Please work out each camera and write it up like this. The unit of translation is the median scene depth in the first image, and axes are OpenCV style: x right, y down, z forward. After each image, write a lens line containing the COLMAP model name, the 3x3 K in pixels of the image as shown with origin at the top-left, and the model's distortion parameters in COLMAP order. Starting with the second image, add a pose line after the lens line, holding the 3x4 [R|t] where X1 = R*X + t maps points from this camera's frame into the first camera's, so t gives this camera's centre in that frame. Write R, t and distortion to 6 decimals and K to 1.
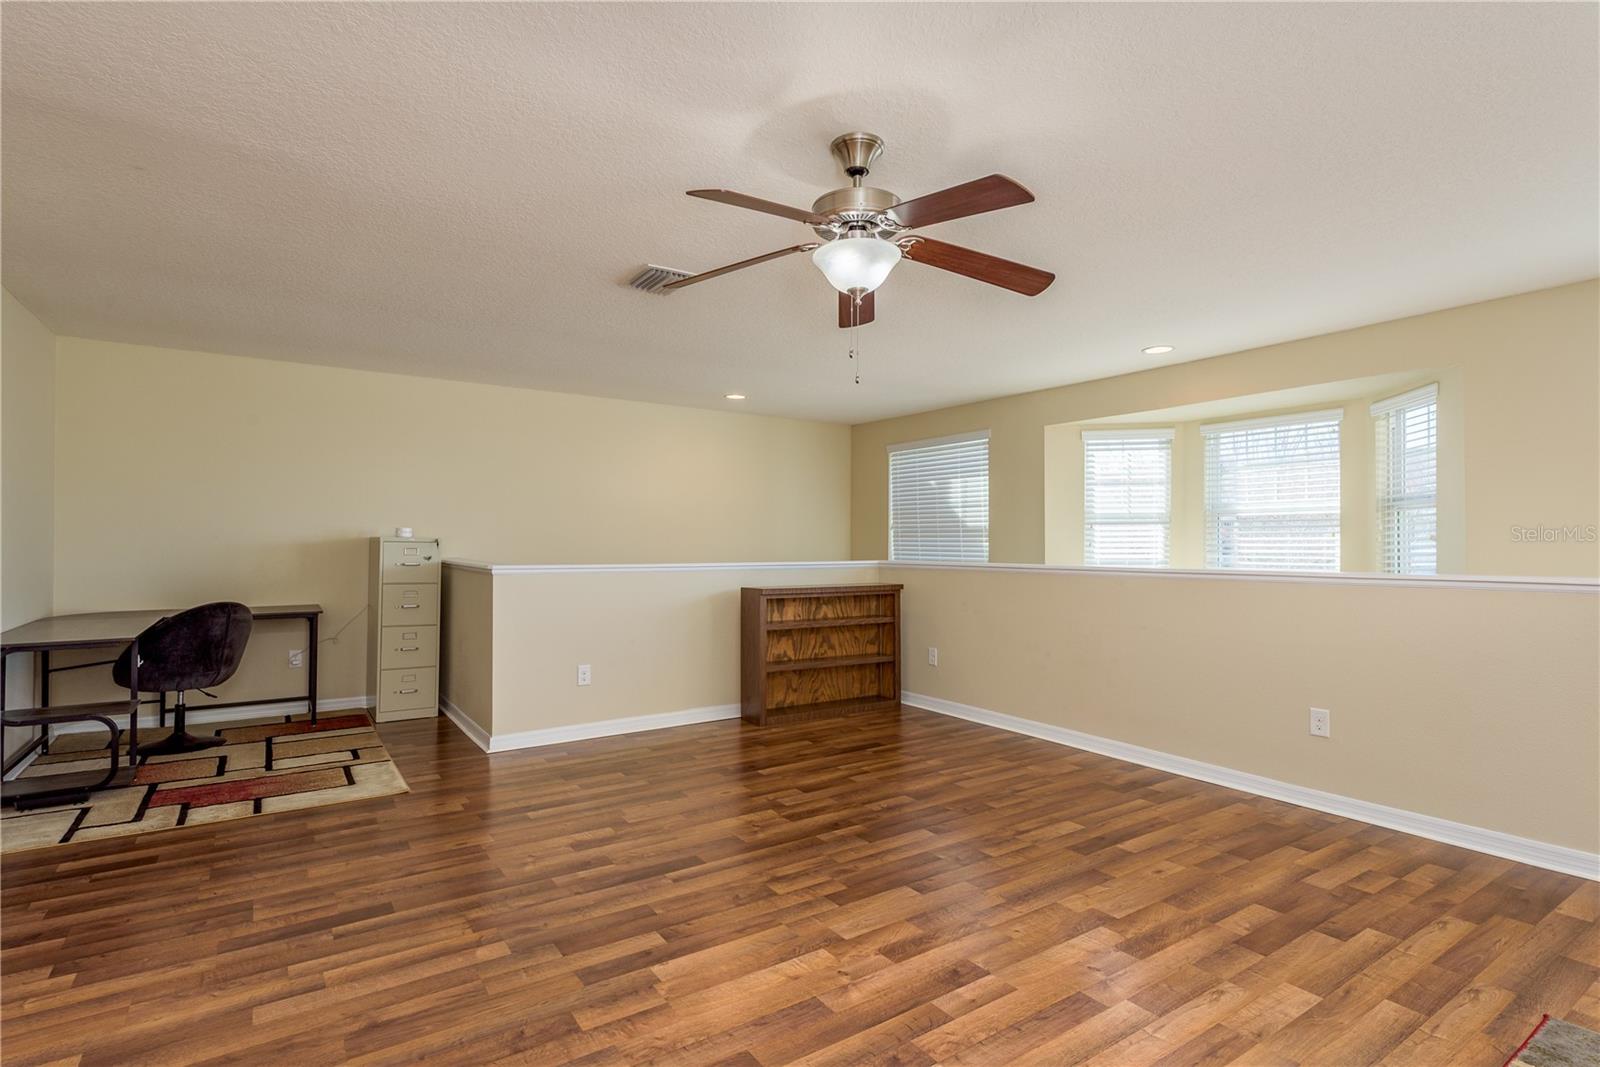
lens RADIAL K [[802.9, 0, 796.1], [0, 802.9, 532.2], [0, 0, 1]] dist [0.020655, -0.005669]
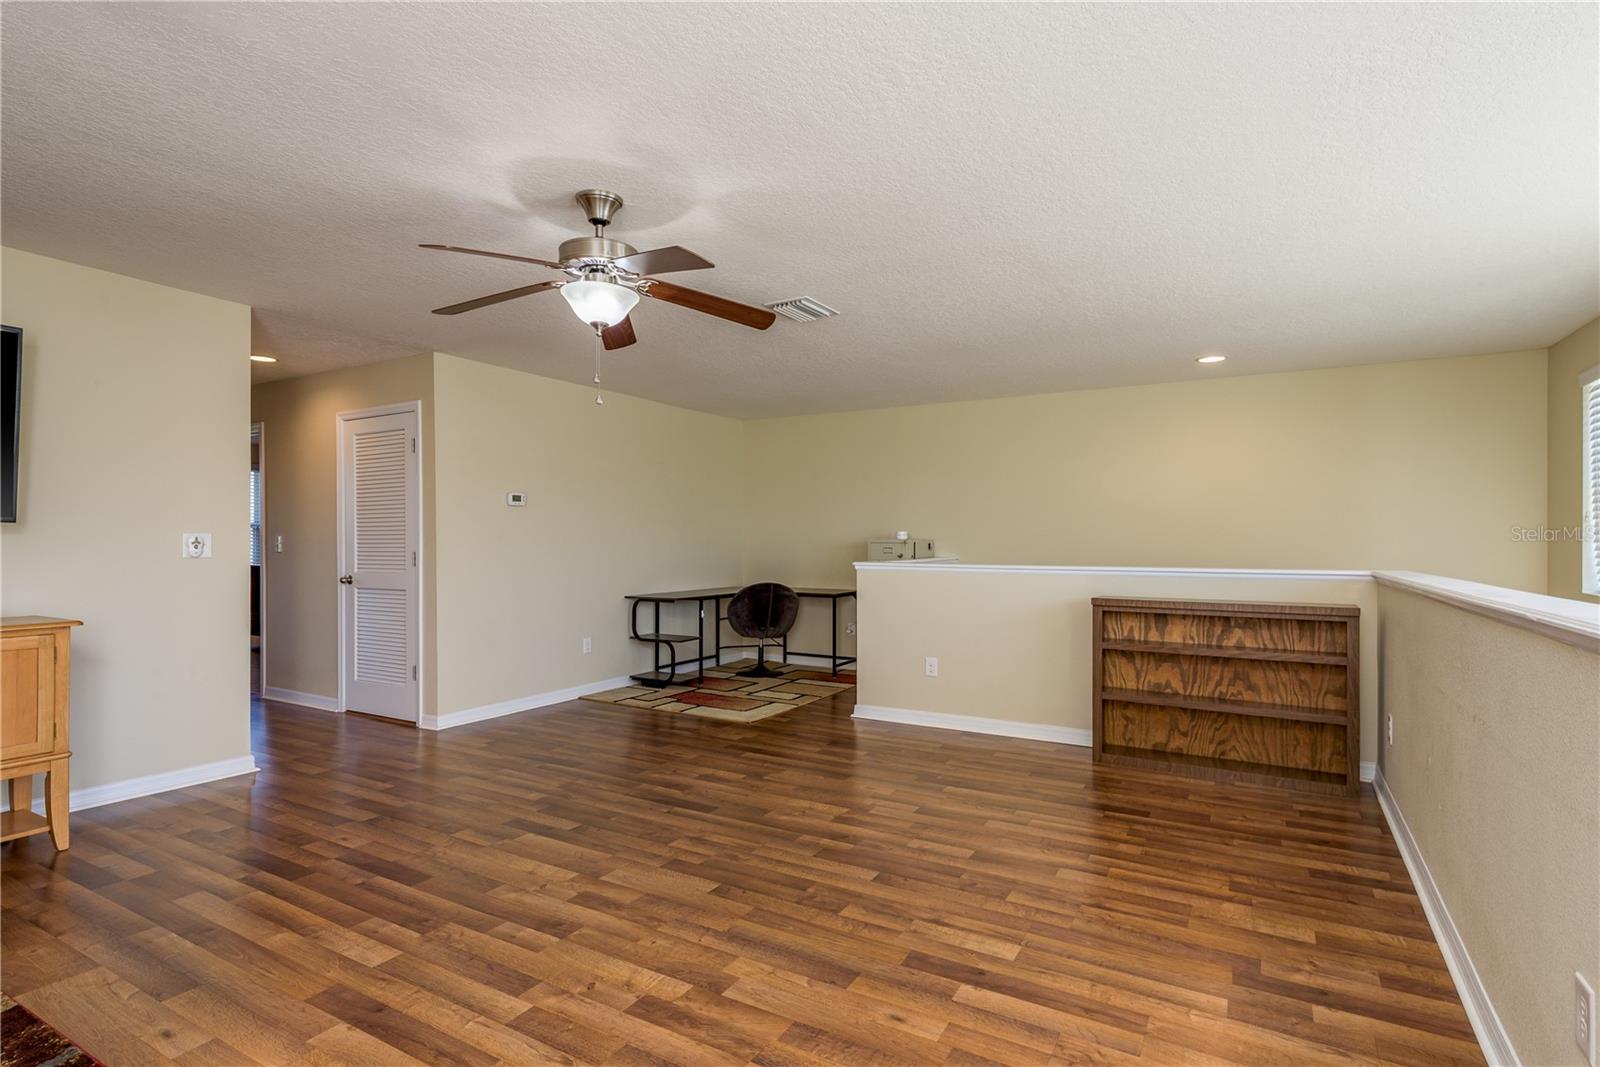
lens RADIAL K [[802.9, 0, 794.6], [0, 802.9, 541.1], [0, 0, 1]] dist [0.020655, -0.005669]
pose [[0.423696, -0.003990, -0.905796, 0.574635], [0.010479, 0.999945, 0.000497, 0.007205], [0.905744, -0.009703, 0.423714, 0.351994]]
